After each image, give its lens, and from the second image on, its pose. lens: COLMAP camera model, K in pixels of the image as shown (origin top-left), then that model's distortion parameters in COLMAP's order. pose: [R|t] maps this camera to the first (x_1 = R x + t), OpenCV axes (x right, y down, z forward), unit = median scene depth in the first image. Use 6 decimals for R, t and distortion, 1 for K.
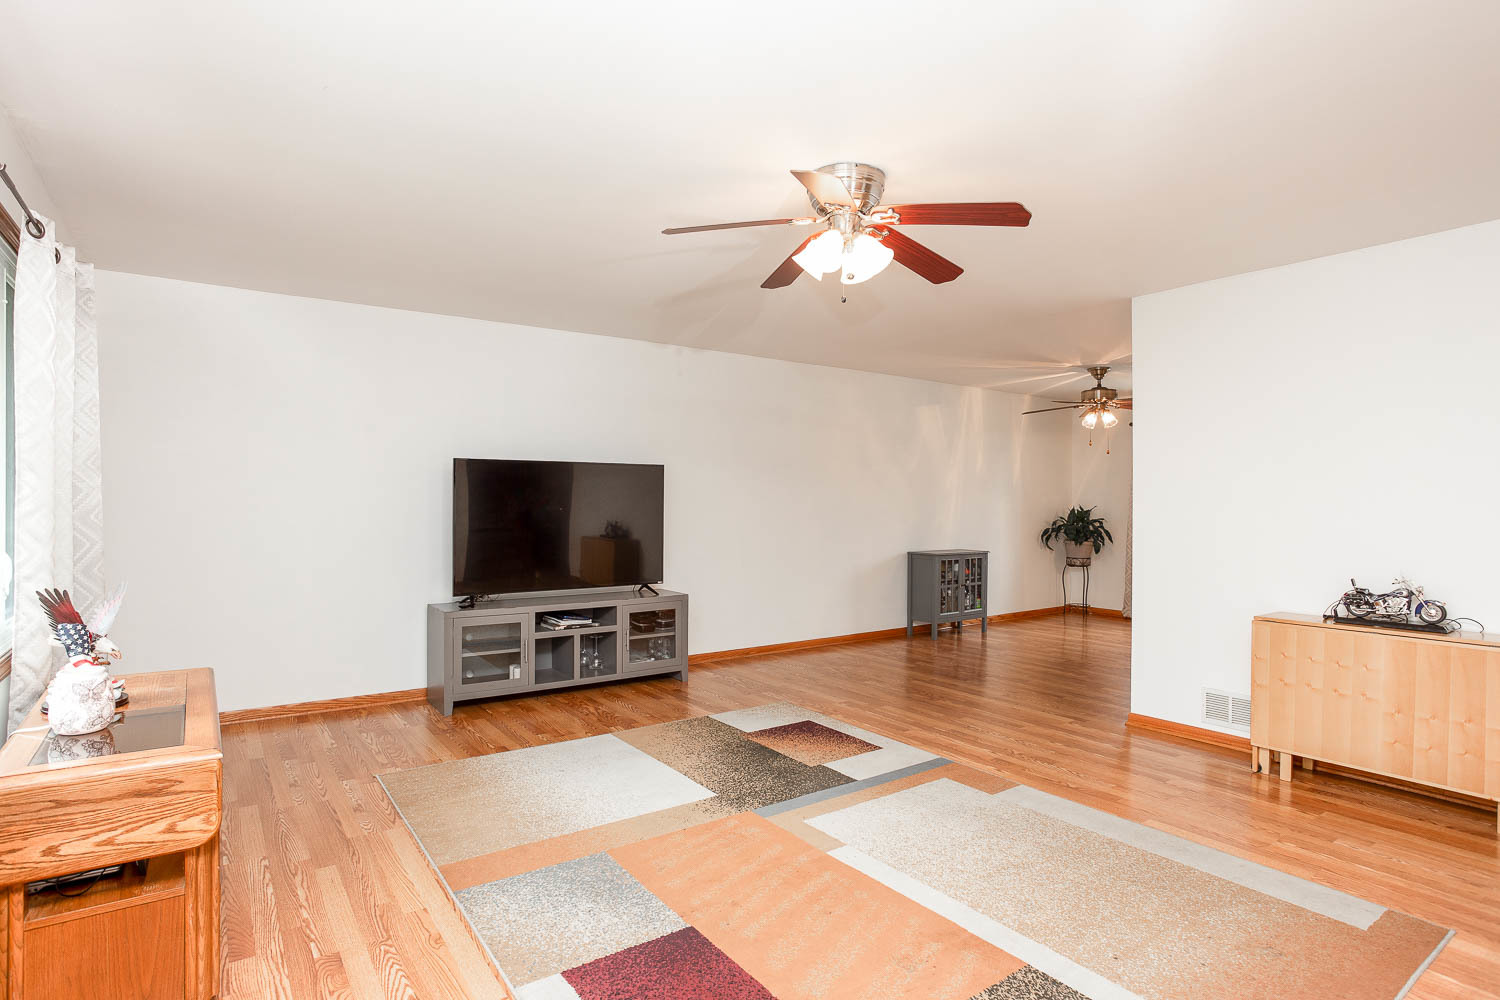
lens RADIAL K [[779.6, 0, 745.3], [0, 779.6, 502.1], [0, 0, 1]] dist [-0.042205, 0.011740]
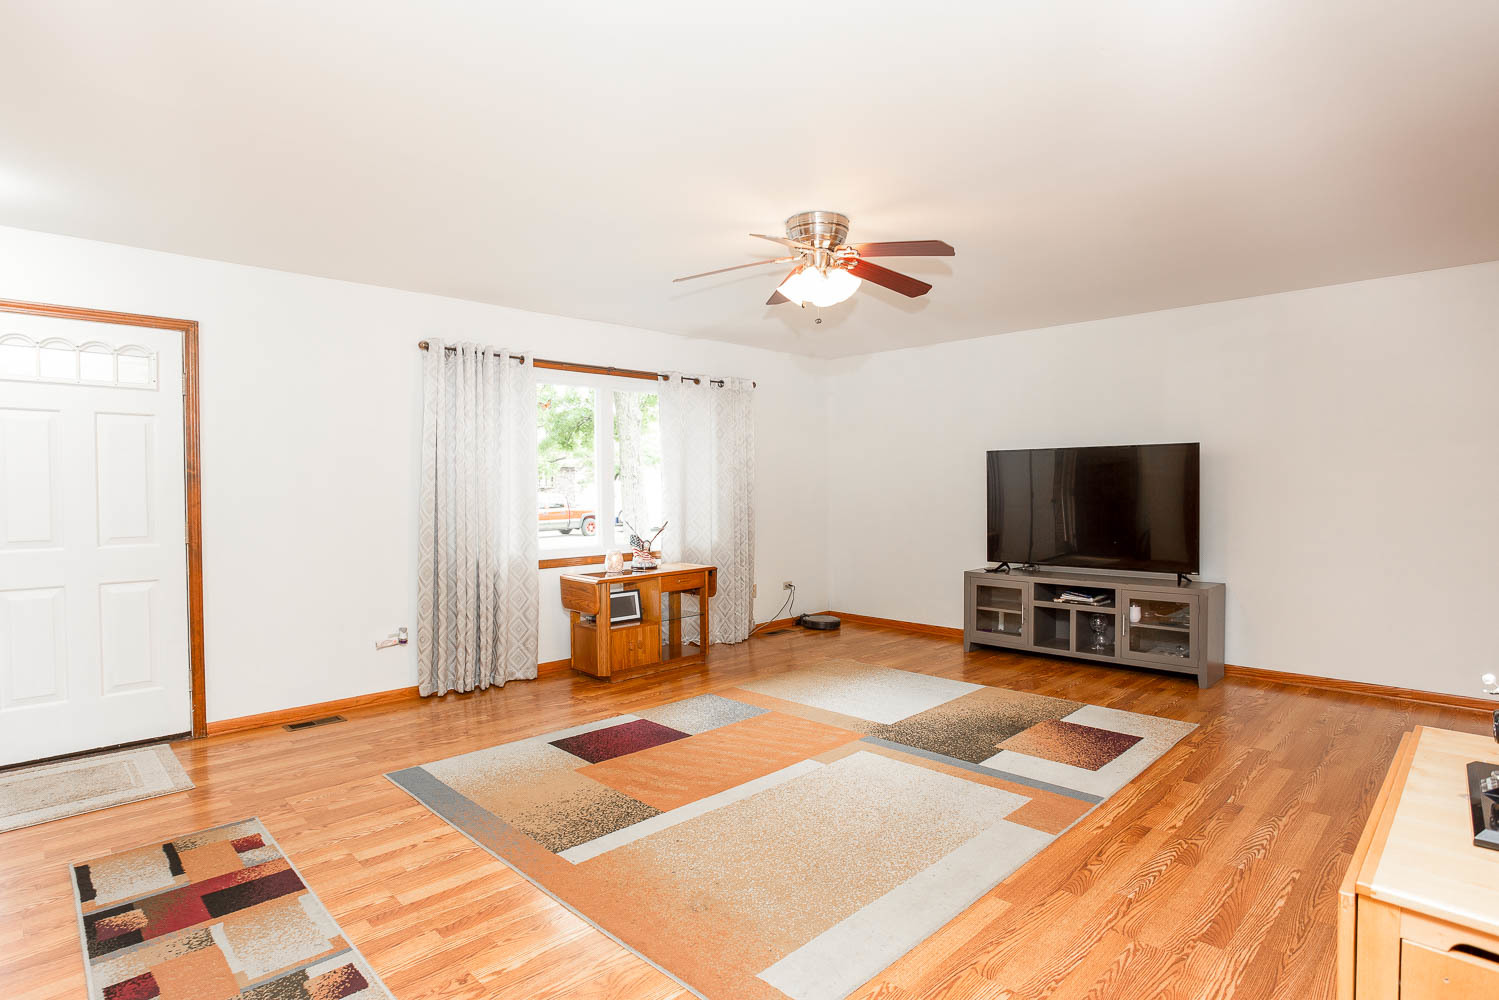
lens RADIAL K [[779.0, 0, 742.0], [0, 779.0, 499.1], [0, 0, 1]] dist [-0.042205, 0.011740]
pose [[0.159085, 0.008162, -0.987231, 0.751253], [0.008967, 0.999913, 0.009711, 0.004894], [0.987224, -0.010398, 0.158998, 0.383557]]
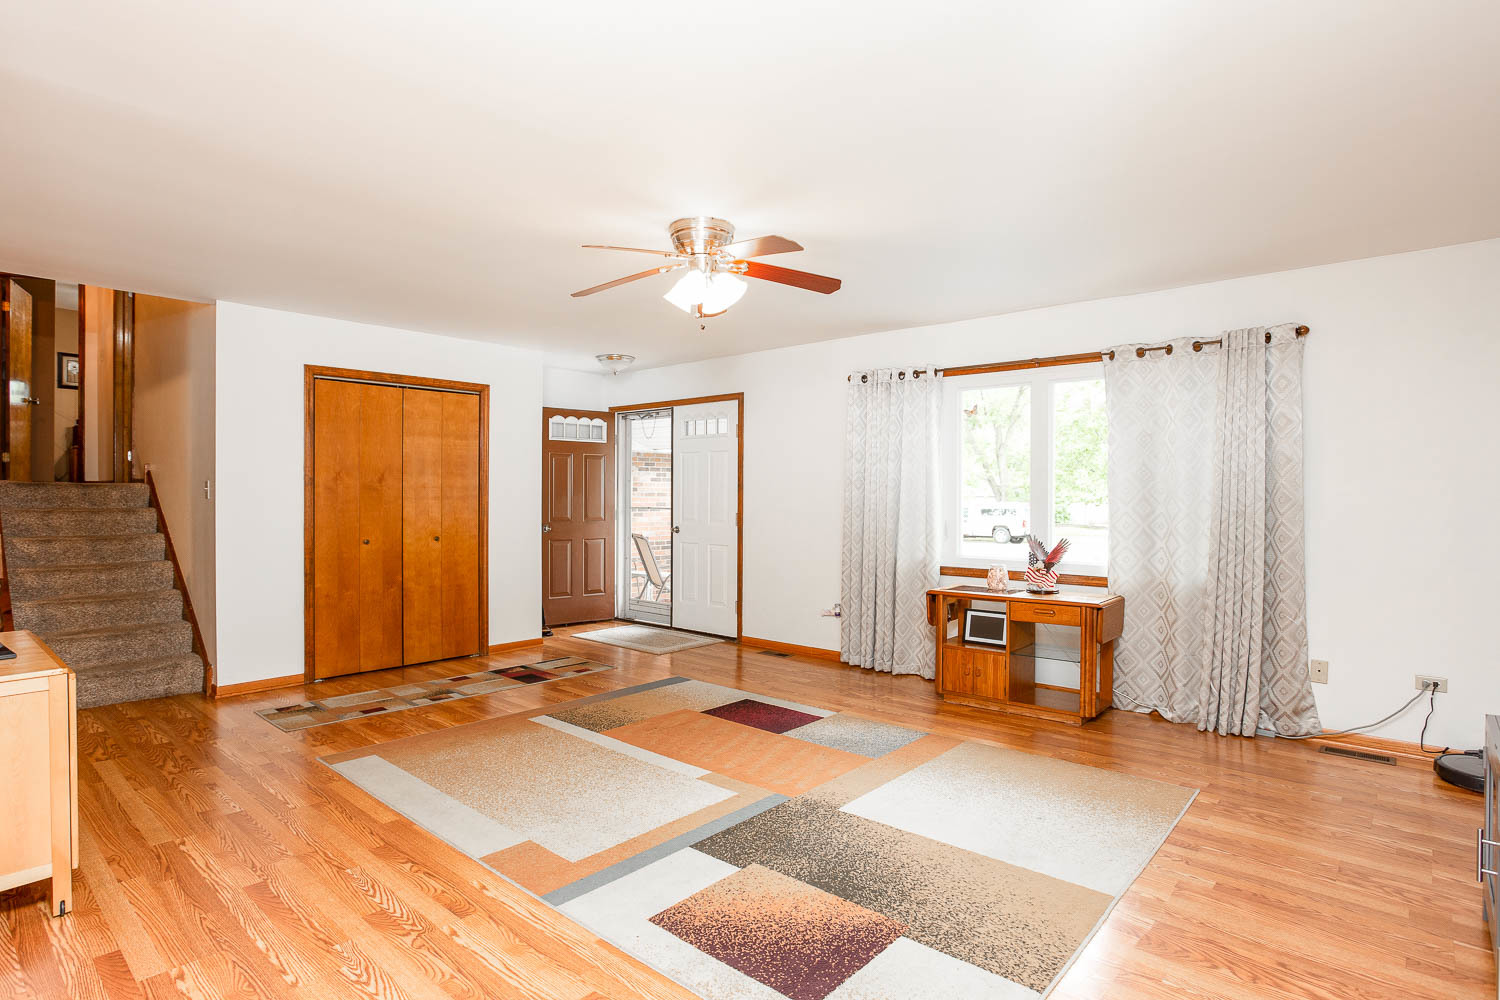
lens RADIAL K [[779.6, 0, 744.1], [0, 779.6, 504.3], [0, 0, 1]] dist [-0.042205, 0.011740]
pose [[-0.974265, -0.008781, -0.225233, 0.189898], [-0.011336, 0.999885, 0.010052, 0.001808], [0.225118, 0.012346, -0.974253, 1.243583]]
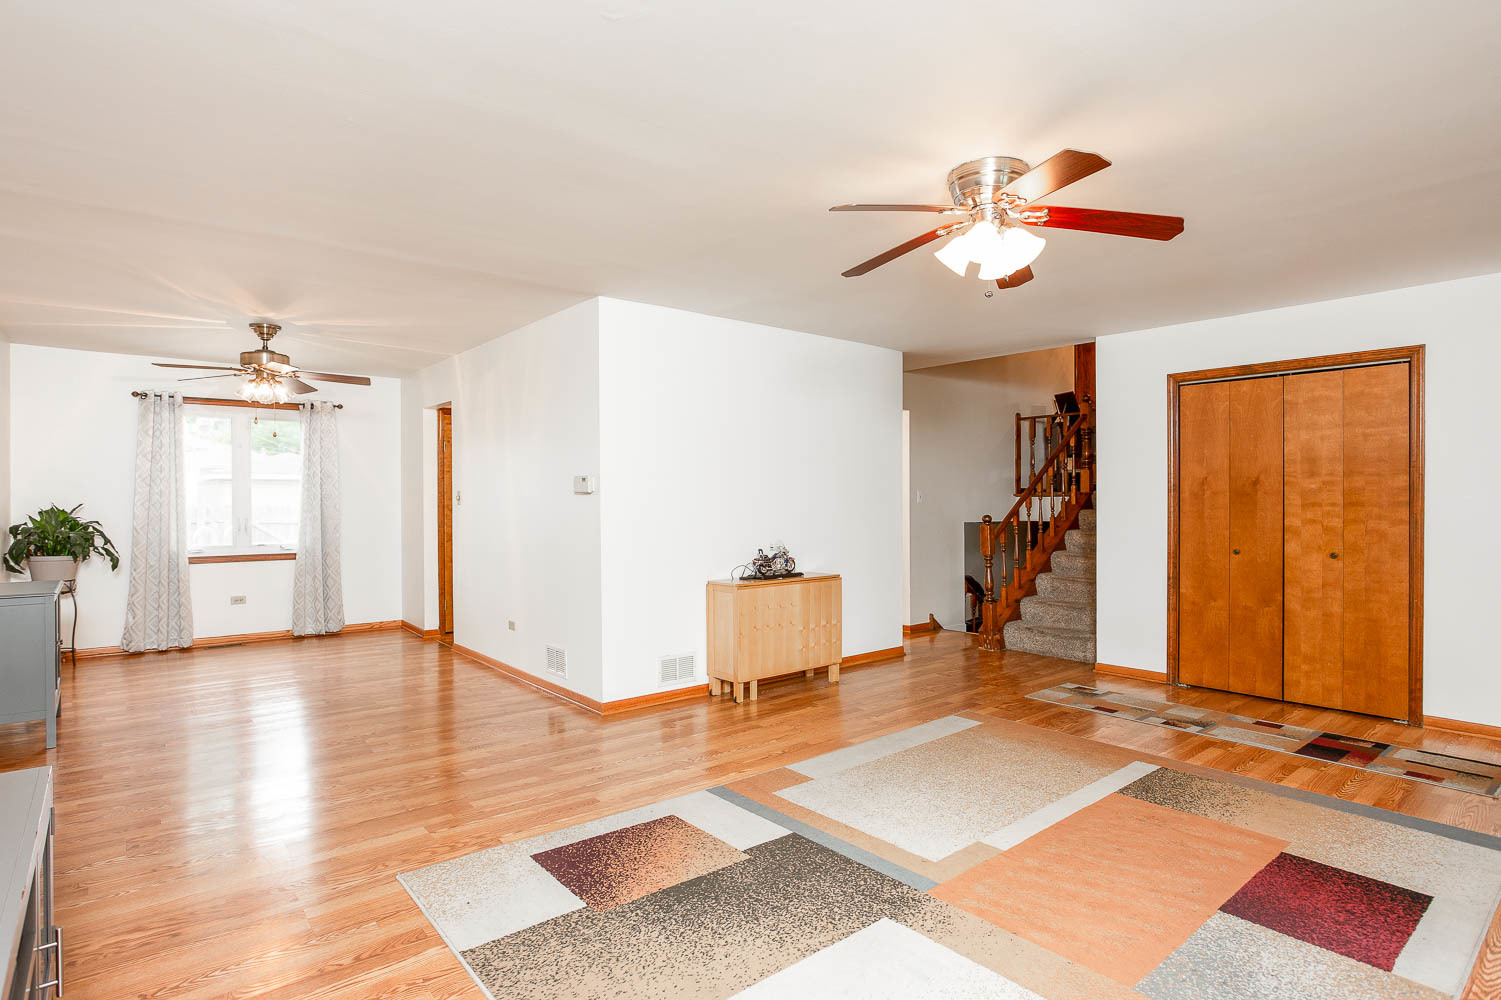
lens RADIAL K [[780.1, 0, 742.3], [0, 780.1, 500.7], [0, 0, 1]] dist [-0.042205, 0.011740]
pose [[-0.071294, -0.006588, 0.997434, -0.474412], [0.001686, 0.999976, 0.006726, -0.001742], [-0.997454, 0.002161, -0.071281, 0.780554]]
